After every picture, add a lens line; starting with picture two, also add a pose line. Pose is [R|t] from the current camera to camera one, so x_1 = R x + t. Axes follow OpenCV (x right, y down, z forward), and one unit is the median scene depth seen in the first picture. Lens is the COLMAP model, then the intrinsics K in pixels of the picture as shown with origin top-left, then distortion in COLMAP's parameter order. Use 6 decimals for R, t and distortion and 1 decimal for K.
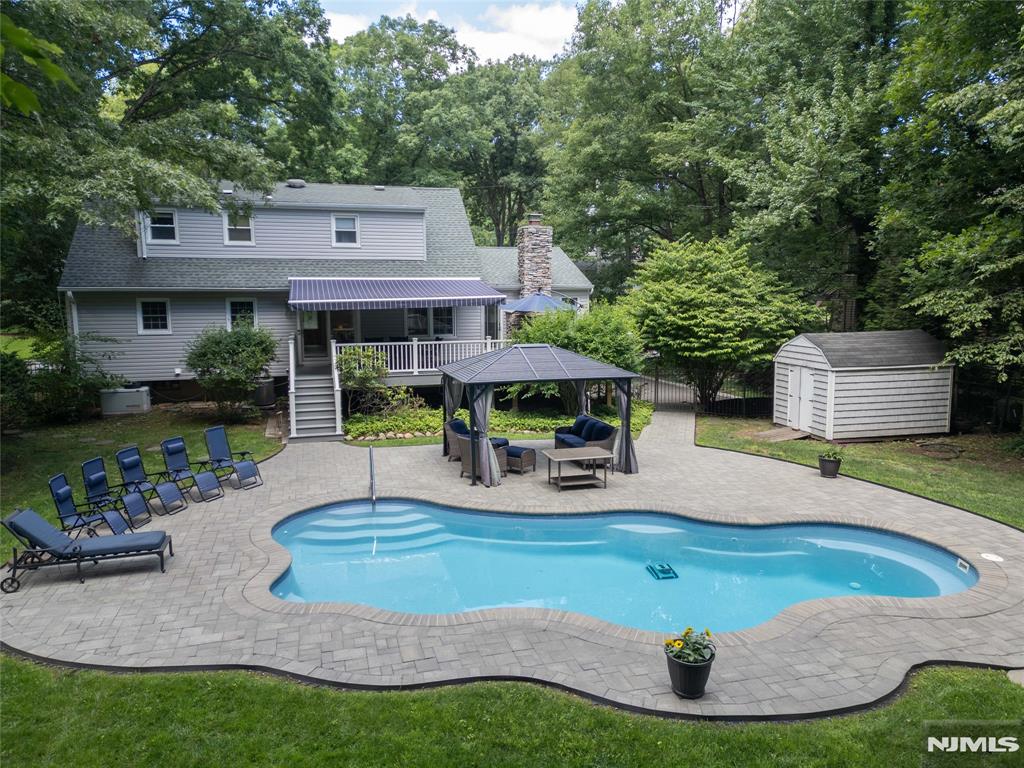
lens RADIAL K [[715.3, 0, 510.8], [0, 715.3, 383.4], [0, 0, 1]] dist [0.071394, -0.041704]
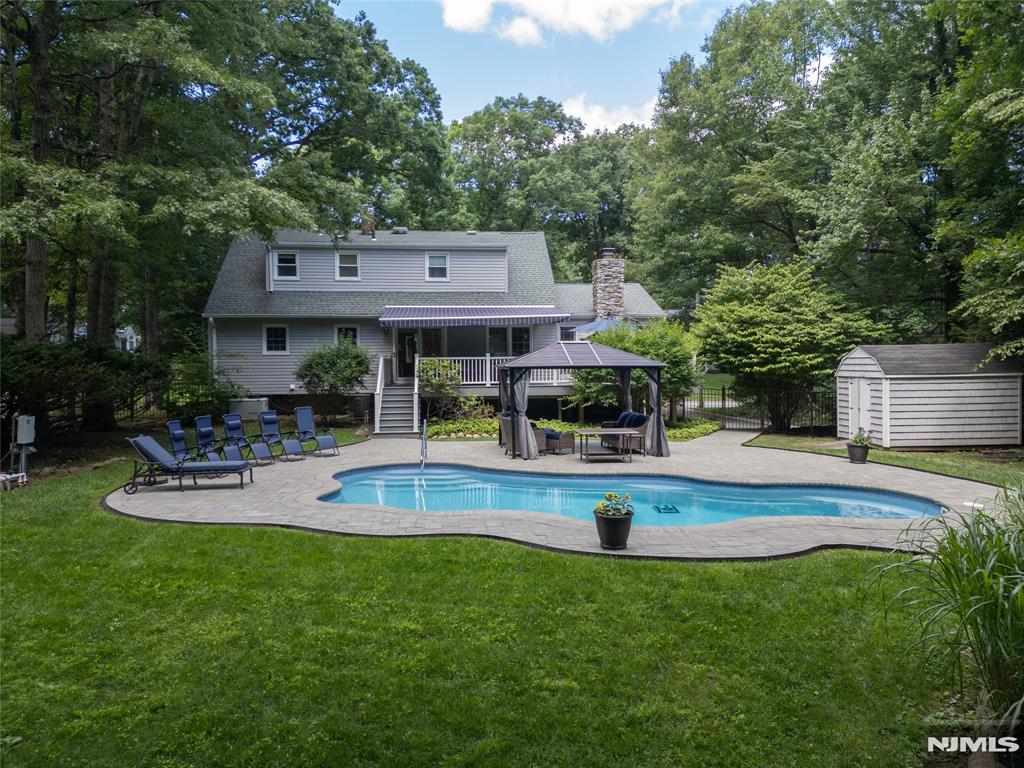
lens RADIAL K [[715.3, 0, 509.5], [0, 715.3, 382.6], [0, 0, 1]] dist [0.071394, -0.041704]
pose [[0.984762, 0.003973, -0.173863, 0.086800], [-0.021182, 0.995036, -0.097235, 0.084143], [0.172614, 0.099436, 0.979958, -0.073658]]
